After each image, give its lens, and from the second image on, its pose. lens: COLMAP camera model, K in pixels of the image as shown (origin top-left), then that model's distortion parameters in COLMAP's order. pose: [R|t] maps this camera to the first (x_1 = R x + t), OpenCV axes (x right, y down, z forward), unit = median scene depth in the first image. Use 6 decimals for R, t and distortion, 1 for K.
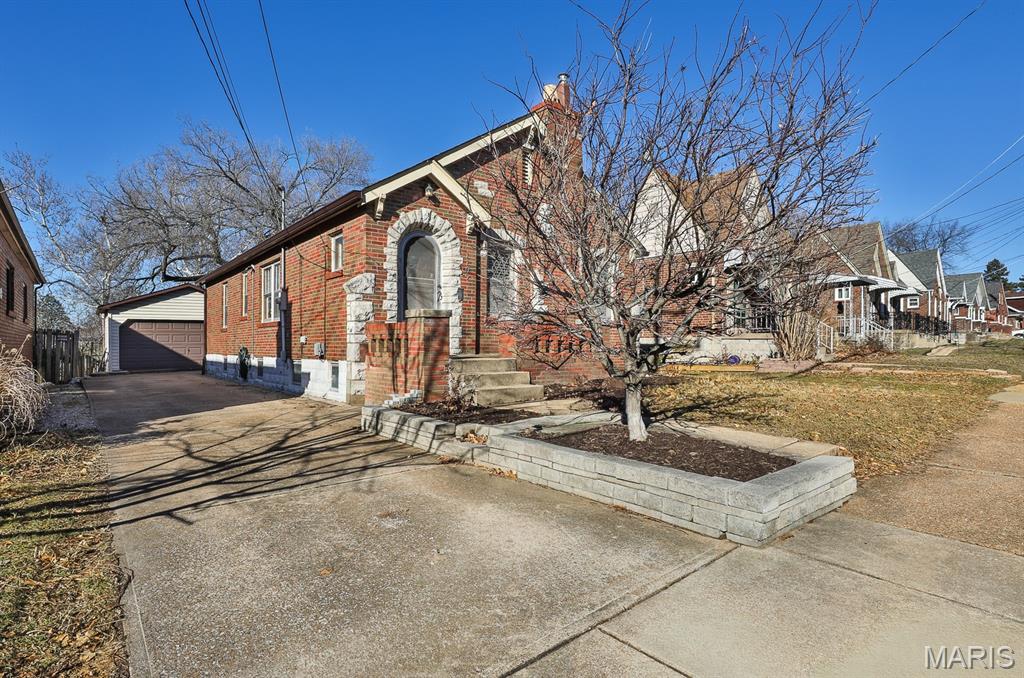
lens RADIAL K [[521.7, 0, 487.2], [0, 521.7, 343.9], [0, 0, 1]] dist [-0.029237, 0.000038]
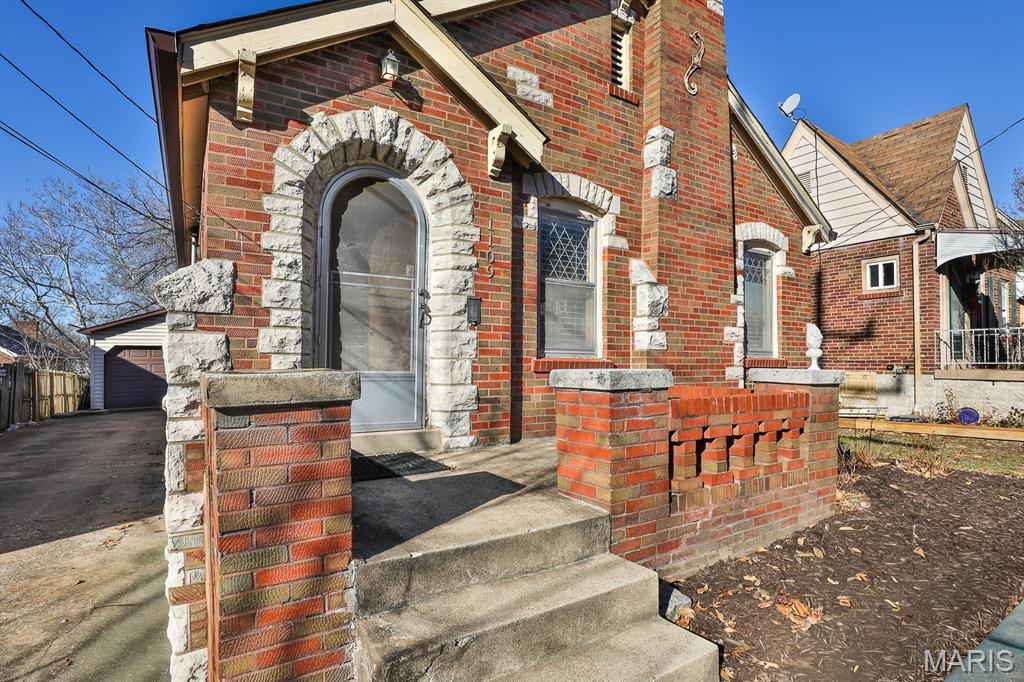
lens RADIAL K [[512.0, 0, 512.0], [0, 512.0, 341.0], [0, 0, 1]] dist [-0.023621, 0.000678]
pose [[0.994283, -0.004969, -0.106659, 0.027450], [0.001048, 0.999322, -0.036790, -0.055696], [0.106770, 0.036468, 0.993615, 0.593622]]
